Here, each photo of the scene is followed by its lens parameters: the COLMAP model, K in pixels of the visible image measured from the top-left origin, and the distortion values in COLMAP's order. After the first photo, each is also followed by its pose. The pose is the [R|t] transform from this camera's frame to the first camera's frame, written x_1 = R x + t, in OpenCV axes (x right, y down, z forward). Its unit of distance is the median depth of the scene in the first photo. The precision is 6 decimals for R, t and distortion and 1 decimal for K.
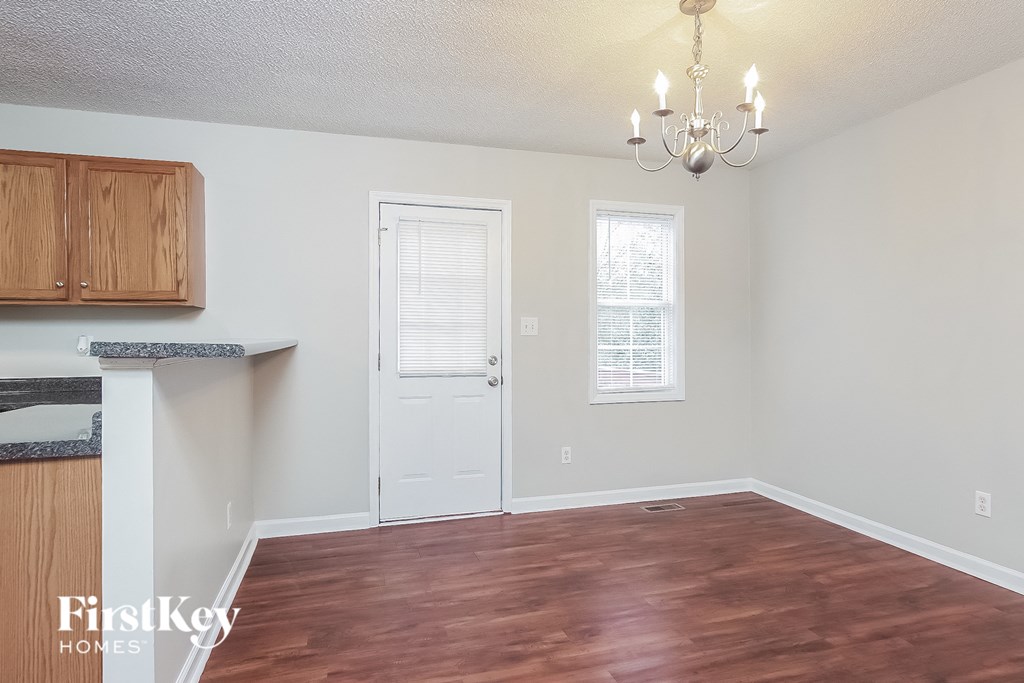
lens RADIAL K [[565.0, 0, 513.1], [0, 565.0, 338.6], [0, 0, 1]] dist [0.002588, 0.001663]
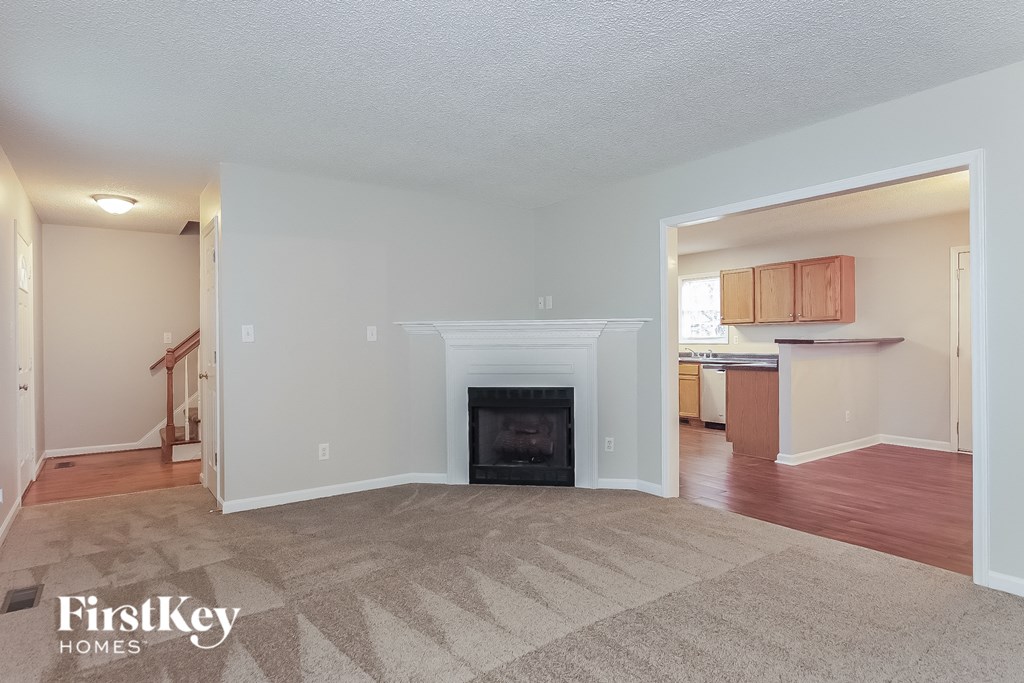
lens RADIAL K [[565.0, 0, 513.1], [0, 565.0, 338.6], [0, 0, 1]] dist [0.002588, 0.001663]
pose [[0.333050, 0.007068, -0.942883, 0.978412], [0.005136, 0.999943, 0.009310, -0.020706], [0.942895, -0.007944, 0.332995, -0.839217]]
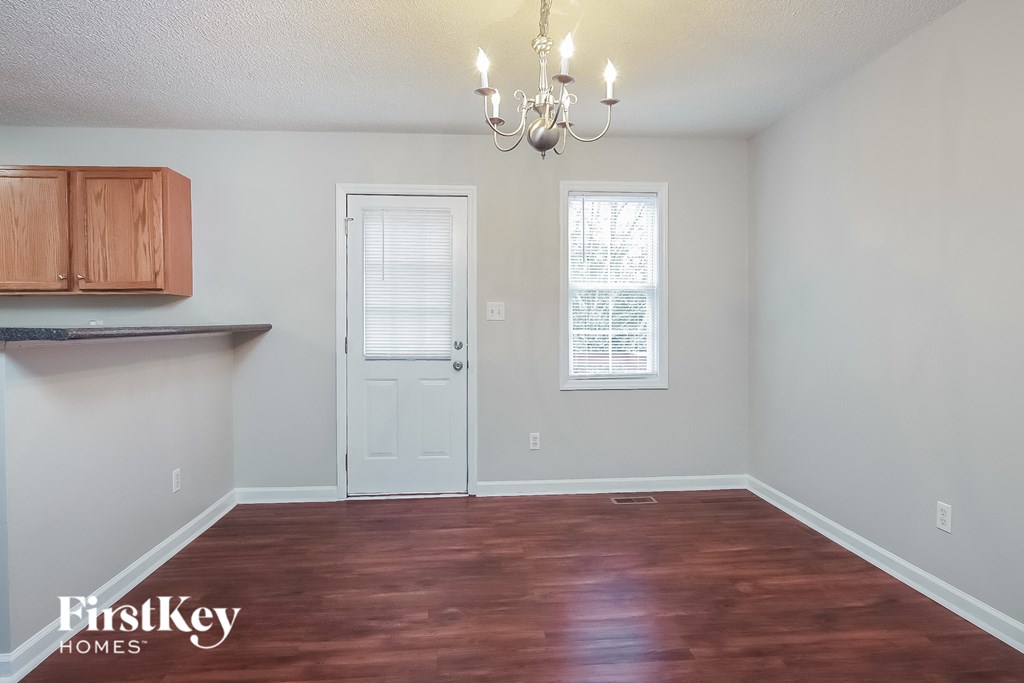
lens RADIAL K [[564.4, 0, 515.6], [0, 564.4, 329.8], [0, 0, 1]] dist [-0.002021, 0.000013]
pose [[0.979555, 0.002867, -0.201155, 0.320700], [-0.000343, 0.999921, 0.012581, -0.001097], [0.201175, -0.012255, 0.979479, 0.034025]]
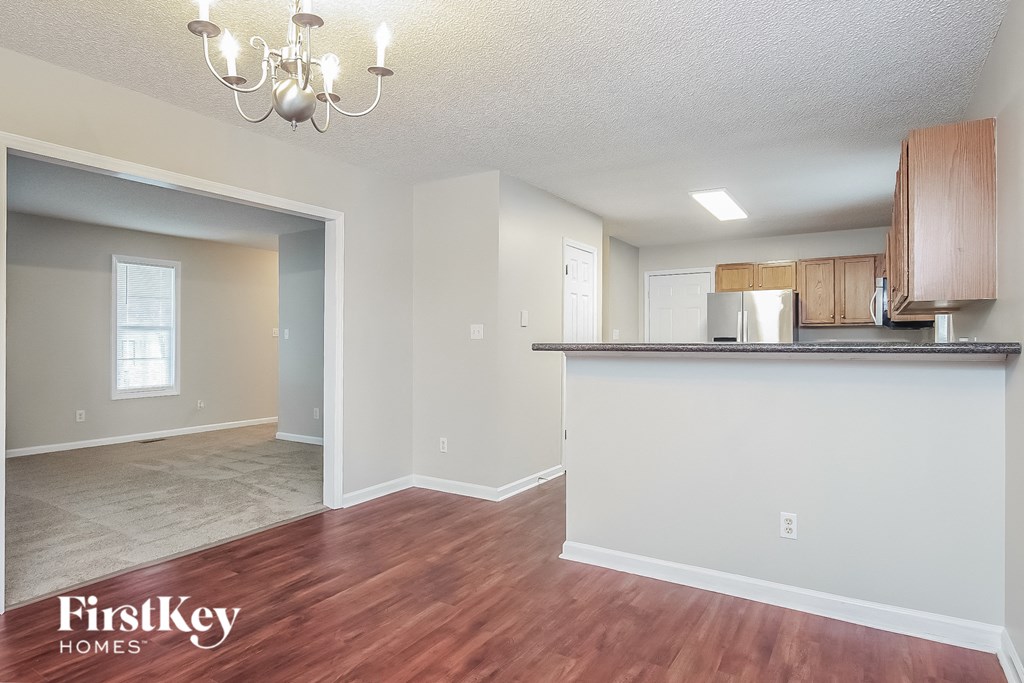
lens RADIAL K [[584.6, 0, 510.8], [0, 584.6, 345.3], [0, 0, 1]] dist [0.001366, 0.000143]
pose [[-0.745799, 0.006626, -0.666138, 0.422245], [-0.000883, 0.999940, 0.010935, -0.002656], [0.666171, 0.008744, -0.745748, 1.189476]]
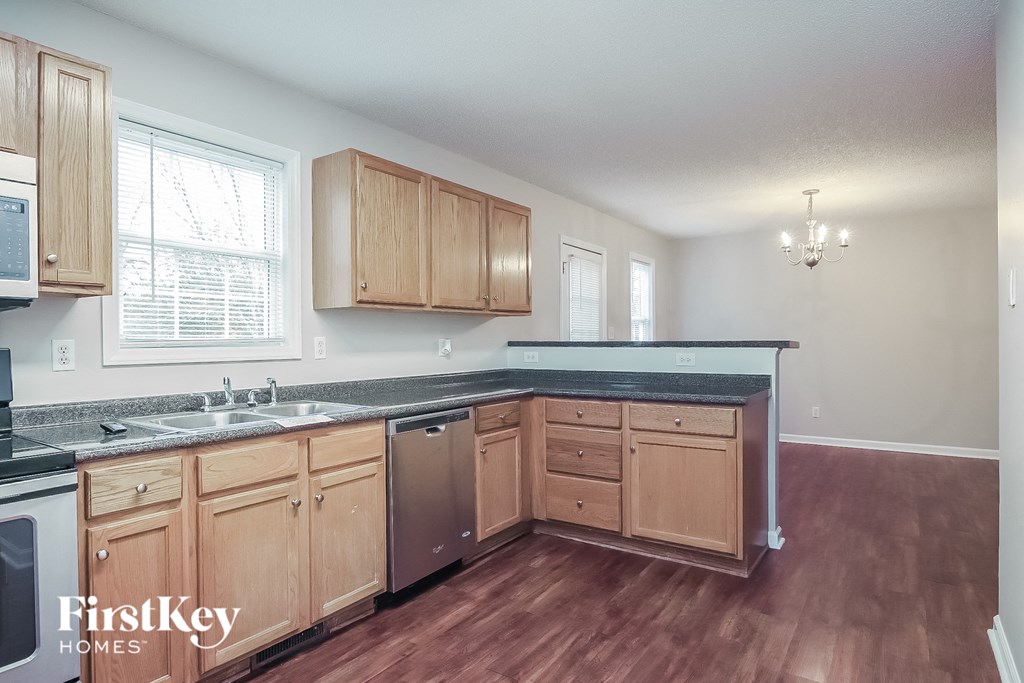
lens RADIAL K [[565.0, 0, 513.1], [0, 565.0, 338.6], [0, 0, 1]] dist [0.002588, 0.001663]
pose [[0.778011, 0.001651, 0.628248, -1.365591], [0.002989, 0.999975, -0.006330, 0.005112], [-0.628243, 0.006803, 0.777987, -0.010755]]
